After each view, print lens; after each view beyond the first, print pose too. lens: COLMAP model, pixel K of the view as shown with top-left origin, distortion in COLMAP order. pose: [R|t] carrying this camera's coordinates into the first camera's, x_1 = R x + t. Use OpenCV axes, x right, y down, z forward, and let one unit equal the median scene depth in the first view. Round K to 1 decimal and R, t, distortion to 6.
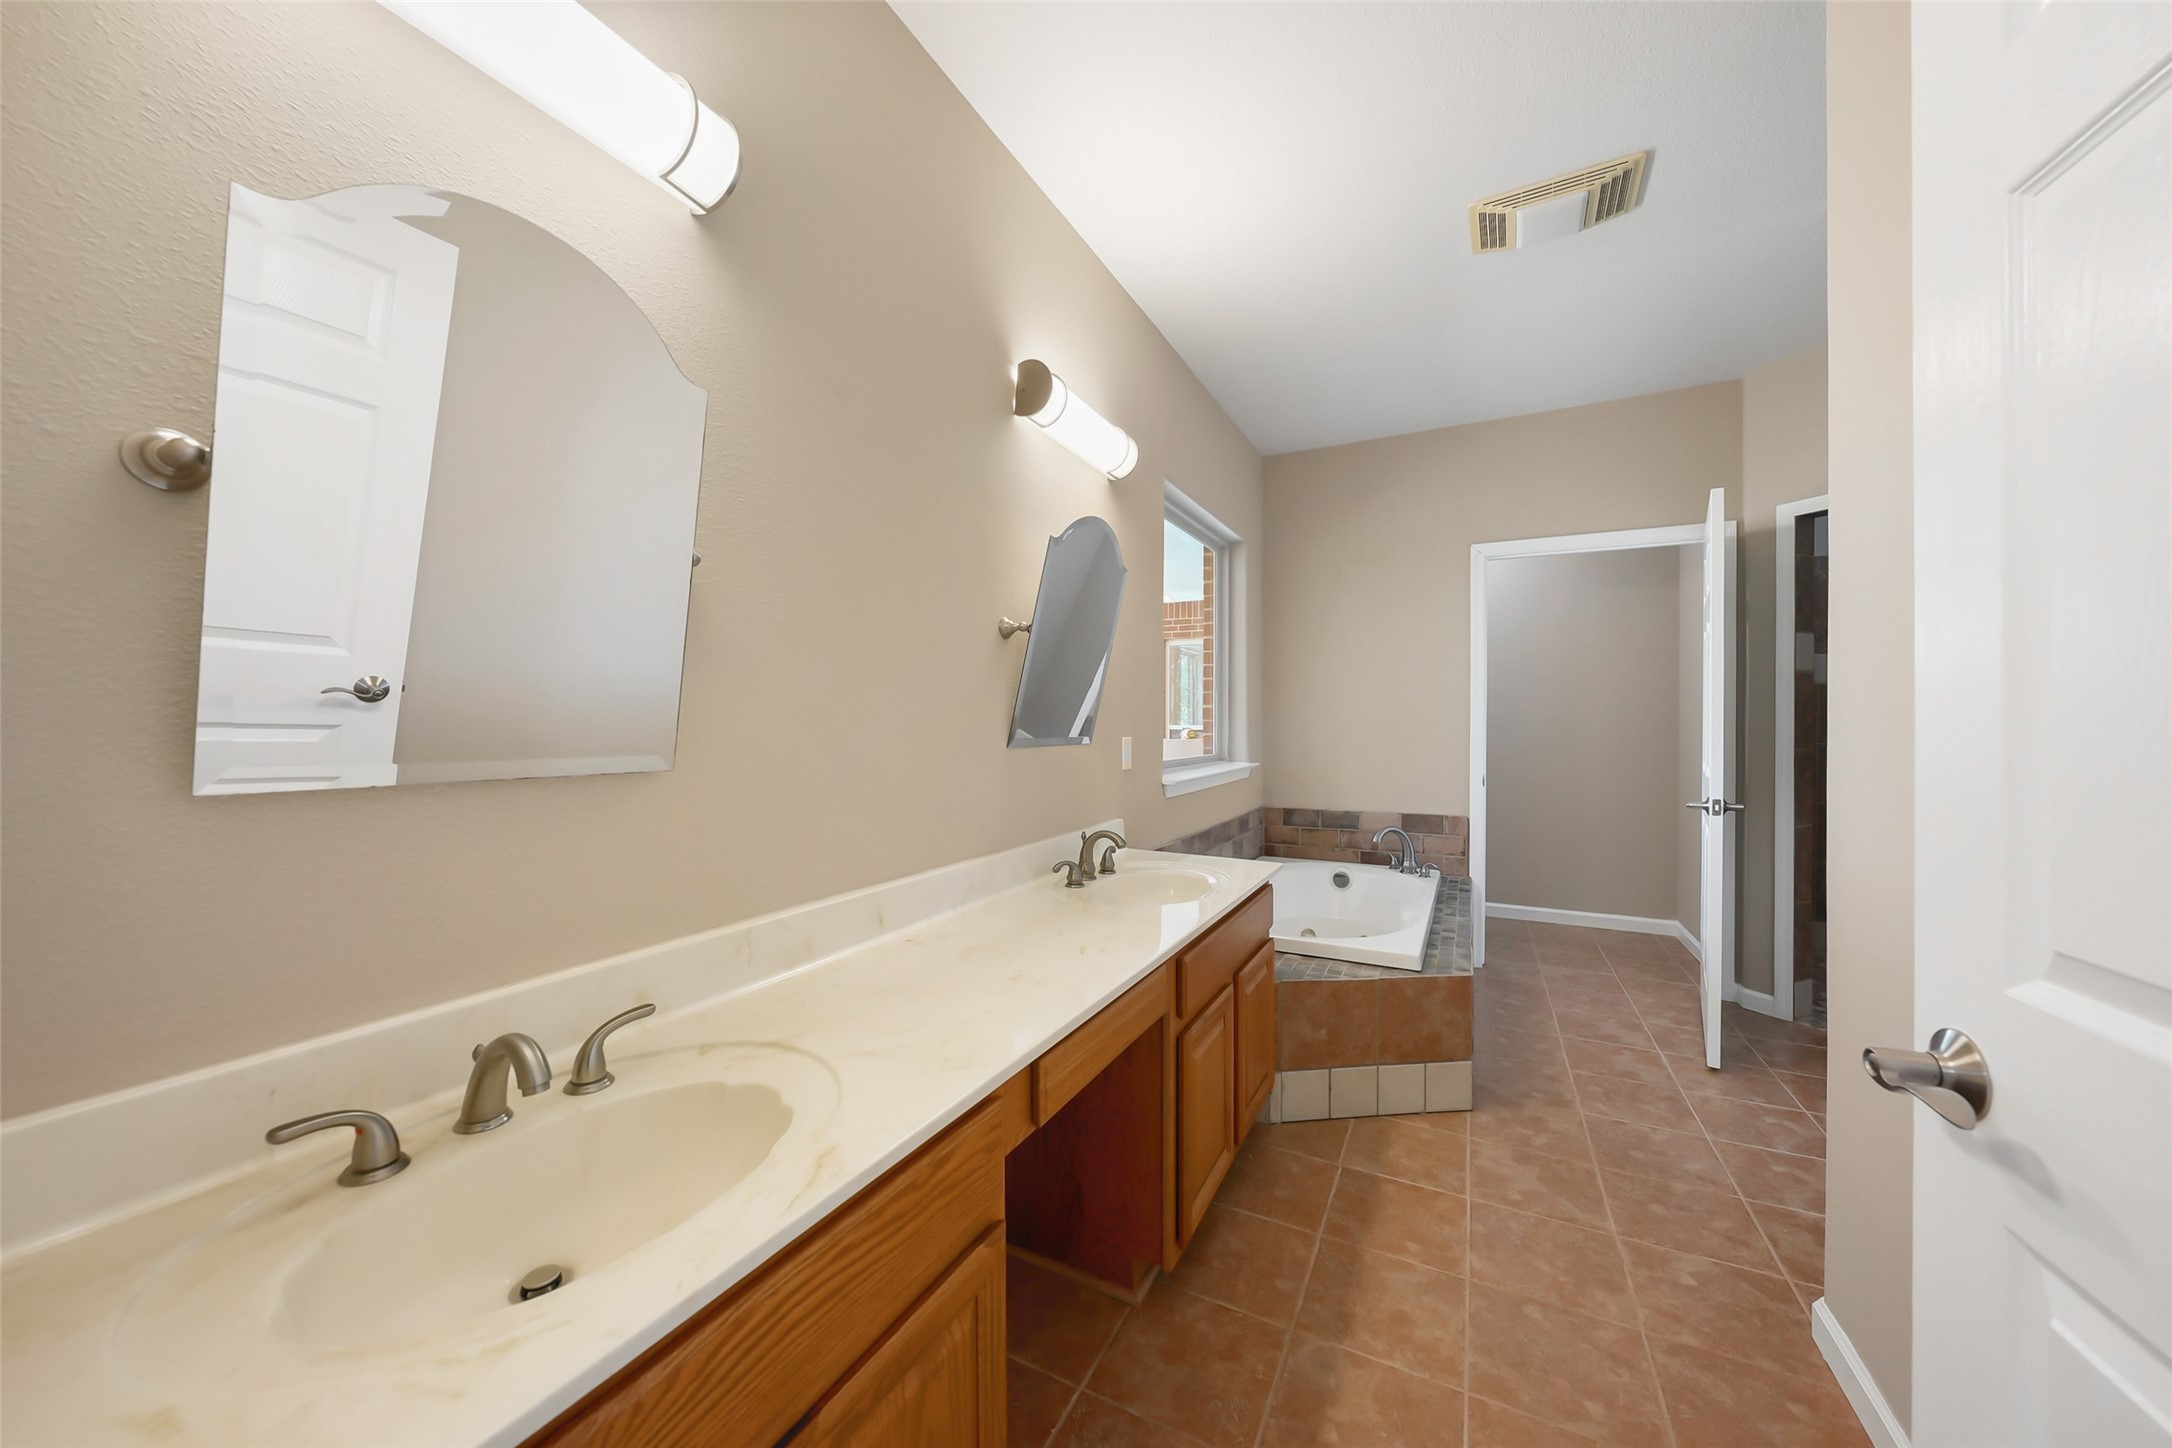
lens RADIAL K [[751.1, 0, 1085.7], [0, 751.1, 719.7], [0, 0, 1]] dist [-0.001874, -0.000005]
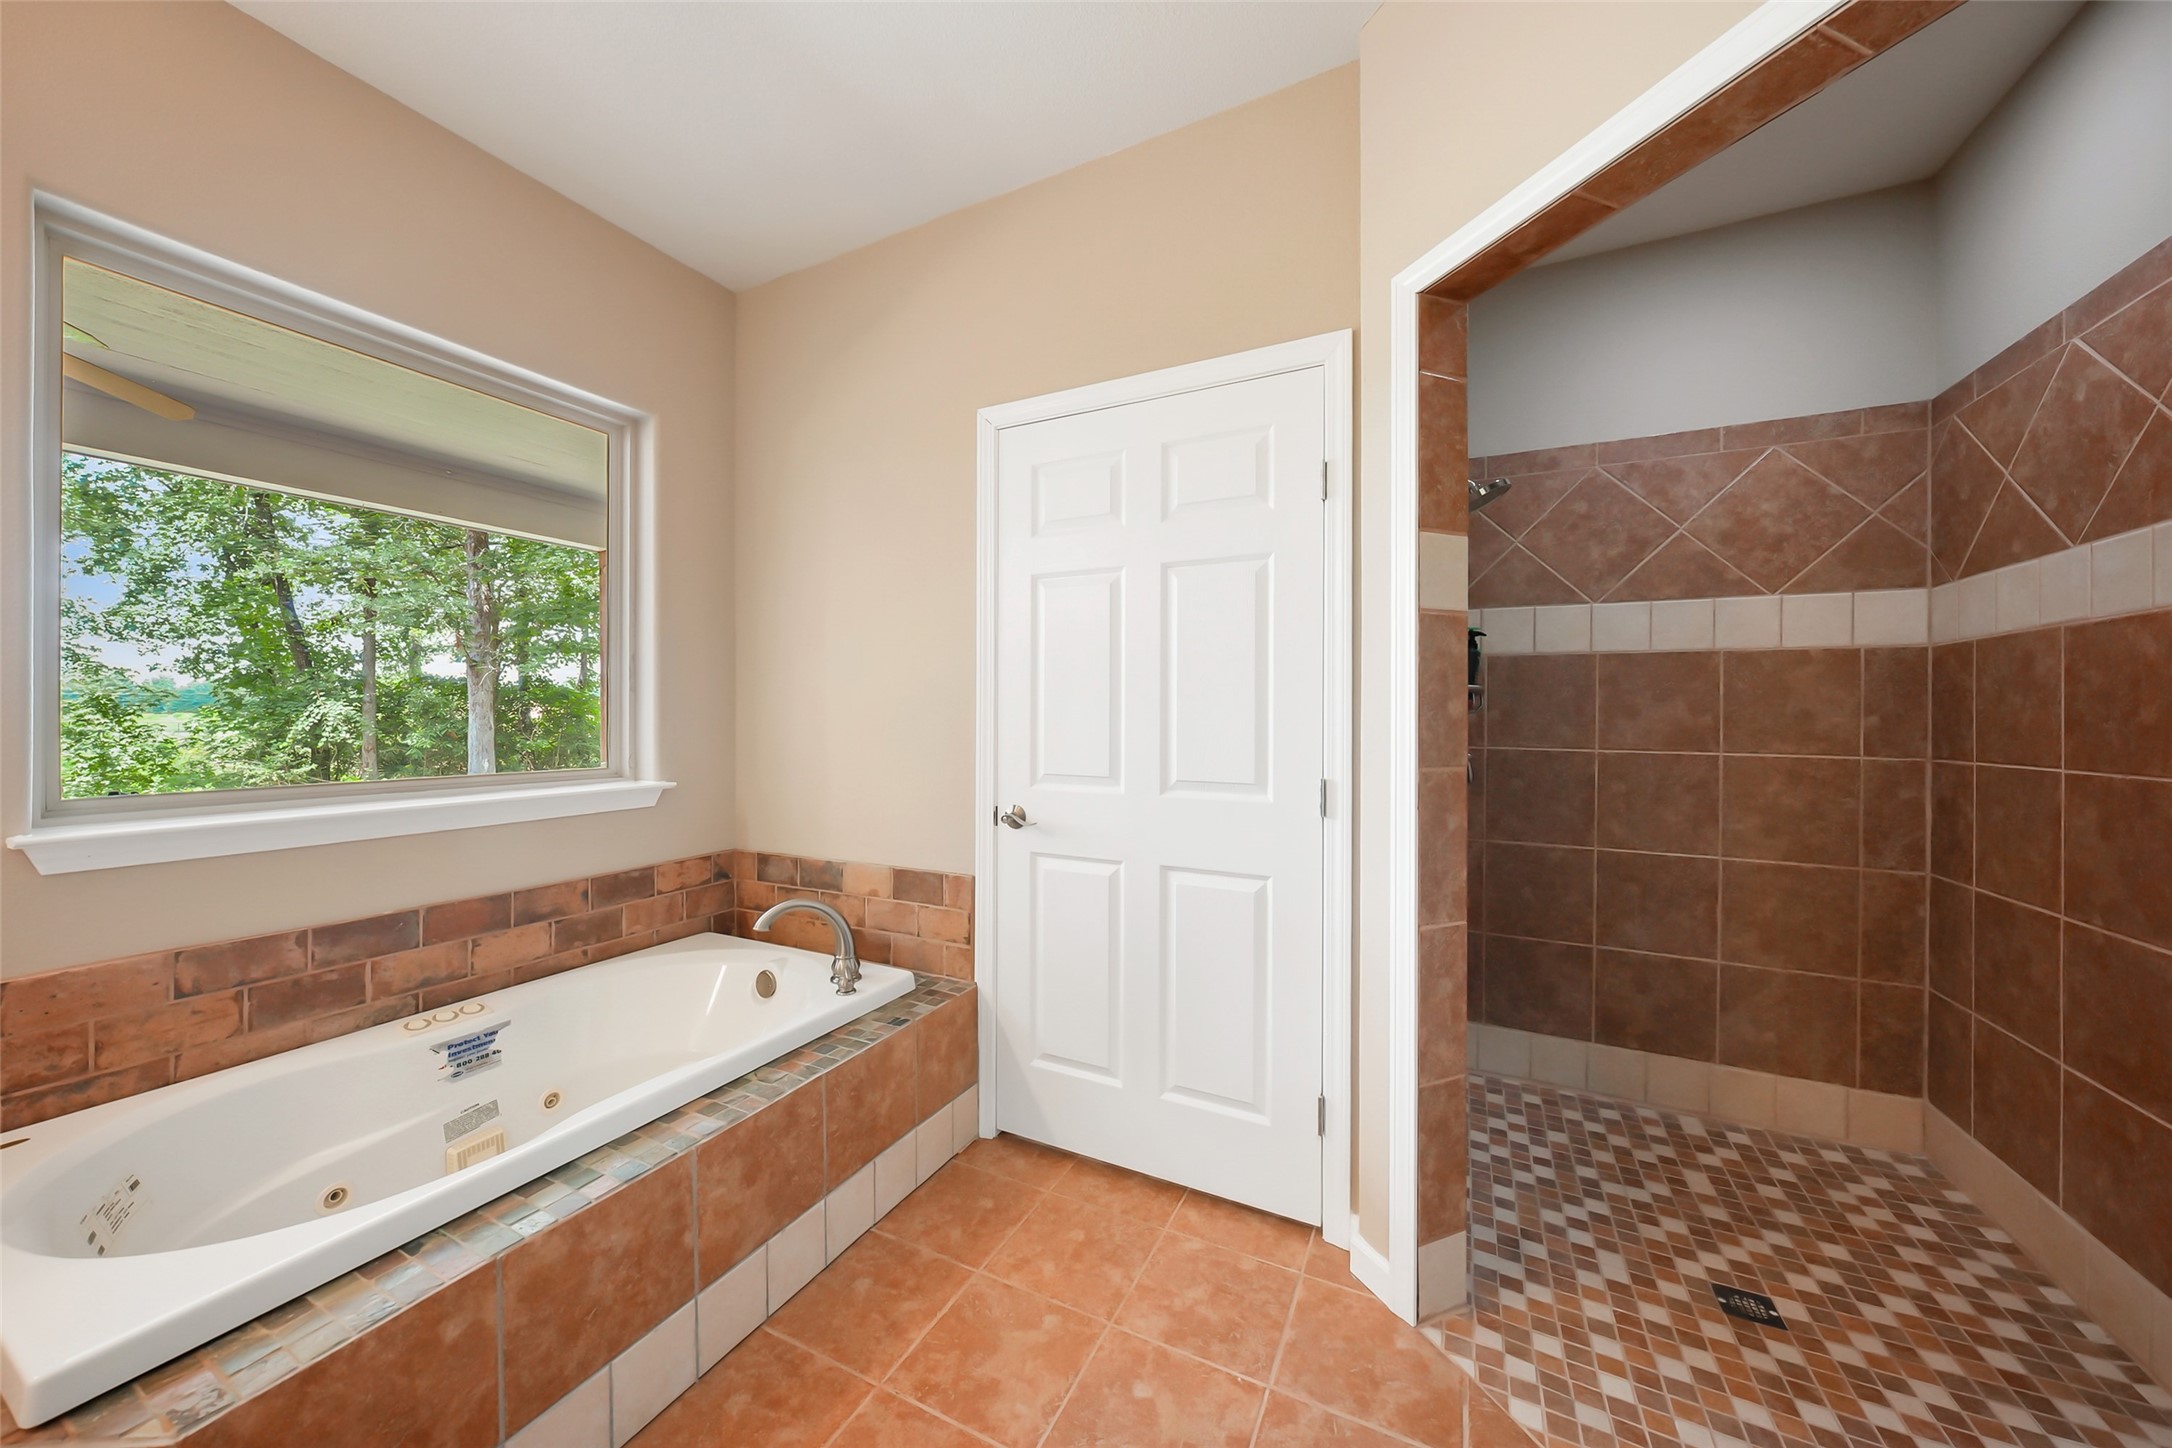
lens RADIAL K [[751.1, 0, 1089.1], [0, 751.1, 713.3], [0, 0, 1]] dist [-0.001874, -0.000005]
pose [[0.999979, 0.004444, 0.004810, 0.587766], [-0.004414, 0.999971, -0.006245, 0.005509], [-0.004838, 0.006223, 0.999969, 0.412325]]
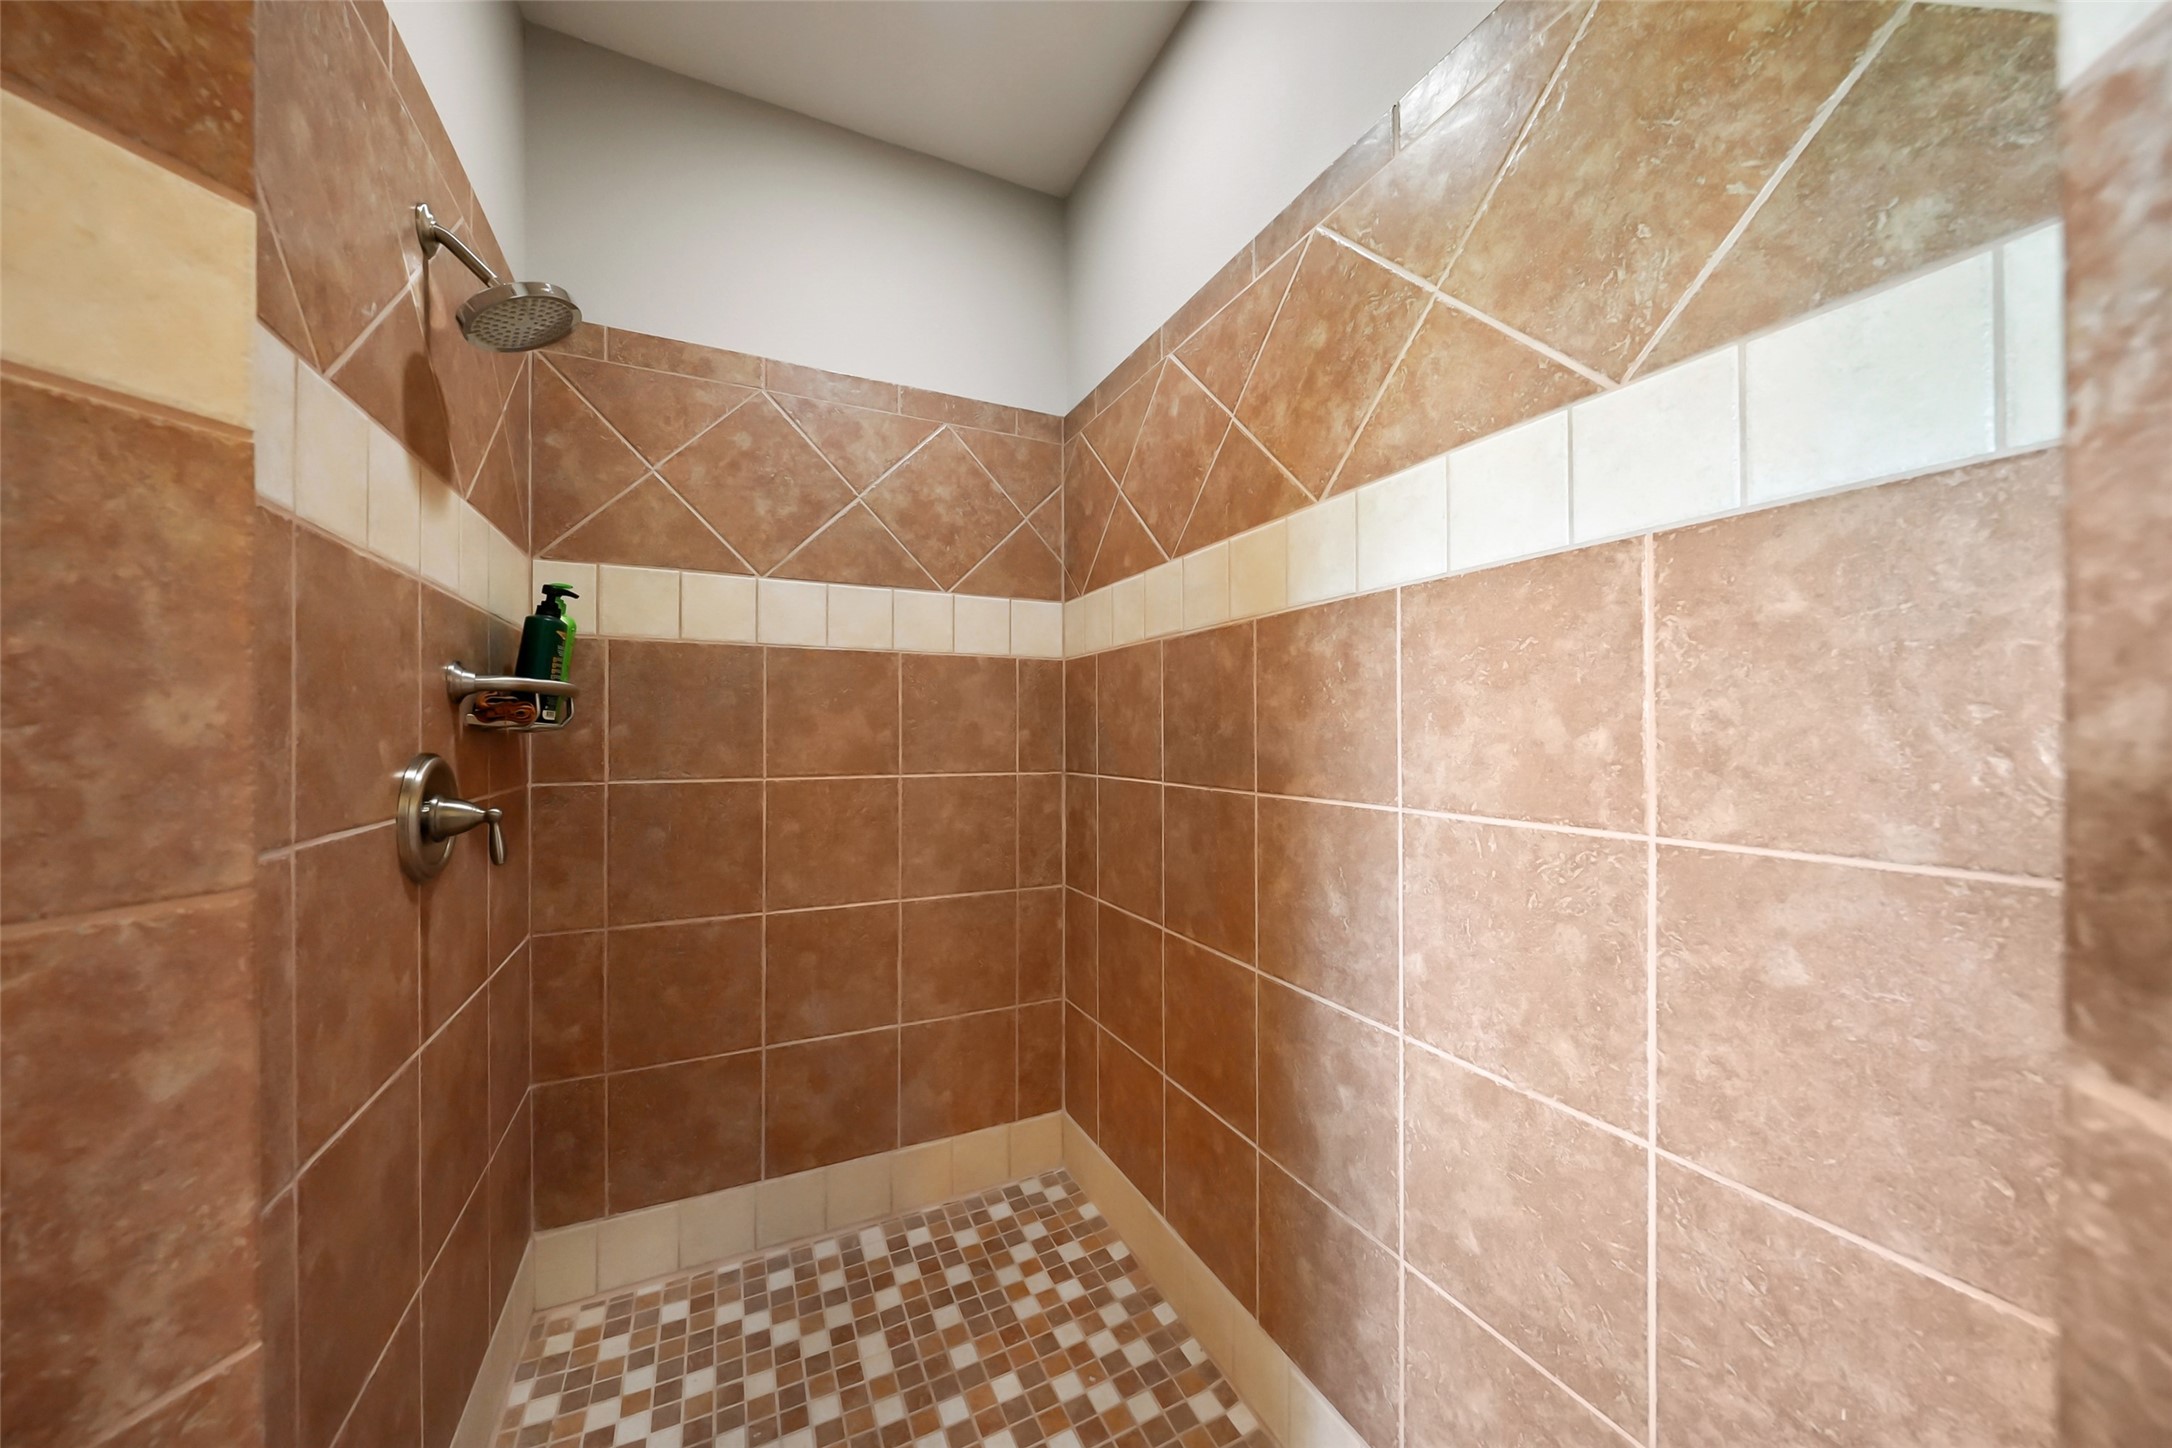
lens RADIAL K [[751.1, 0, 1086.4], [0, 751.1, 725.7], [0, 0, 1]] dist [-0.001874, -0.000005]
pose [[0.604510, 0.001073, 0.796597, 0.691242], [0.007457, 0.999948, -0.007005, 0.004053], [-0.796563, 0.010174, 0.604470, 0.521965]]
